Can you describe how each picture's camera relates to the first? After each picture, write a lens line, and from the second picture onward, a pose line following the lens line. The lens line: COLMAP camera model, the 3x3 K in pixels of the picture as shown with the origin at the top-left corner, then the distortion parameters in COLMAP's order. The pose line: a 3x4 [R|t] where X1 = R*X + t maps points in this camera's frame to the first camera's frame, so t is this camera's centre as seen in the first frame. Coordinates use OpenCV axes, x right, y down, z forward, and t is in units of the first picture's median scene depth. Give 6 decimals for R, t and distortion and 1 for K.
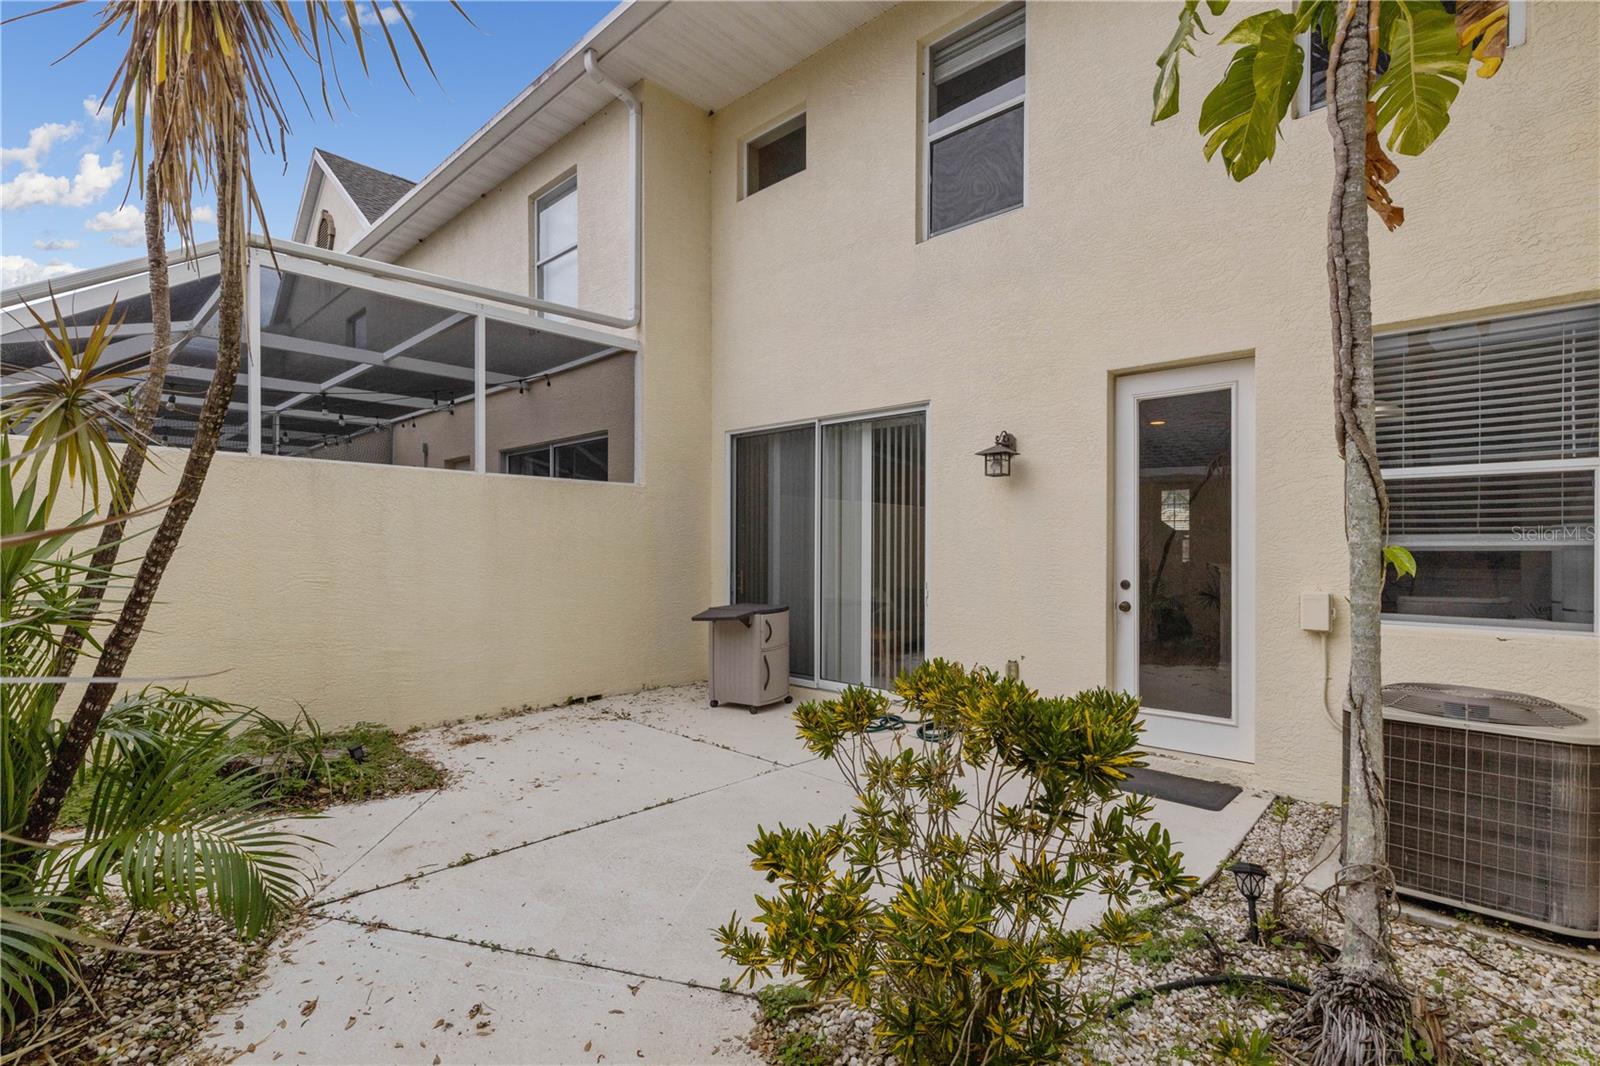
lens RADIAL K [[740.8, 0, 798.5], [0, 740.8, 539.5], [0, 0, 1]] dist [0.000066, 0.000051]
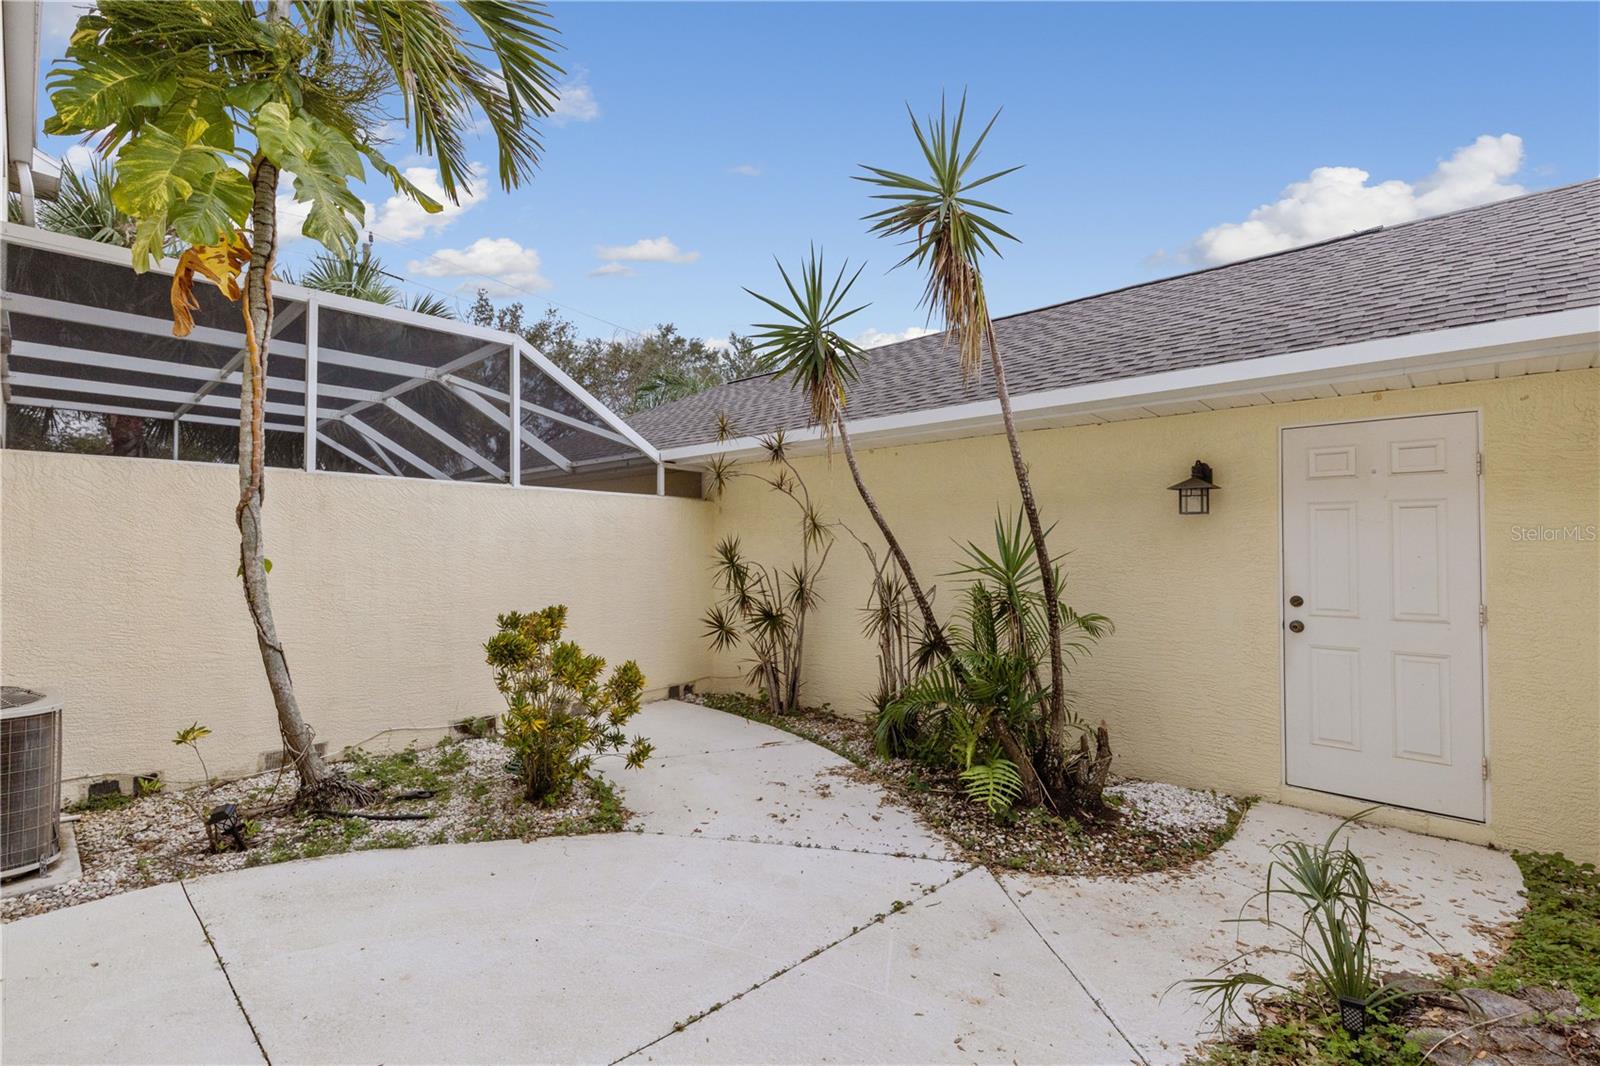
lens RADIAL K [[740.8, 0, 798.5], [0, 740.8, 539.5], [0, 0, 1]] dist [0.000066, 0.000051]
pose [[-0.999996, -0.002778, -0.000302, -0.400020], [-0.002770, 0.999708, -0.023988, 0.000363], [0.000368, -0.023987, -0.999712, 2.394901]]
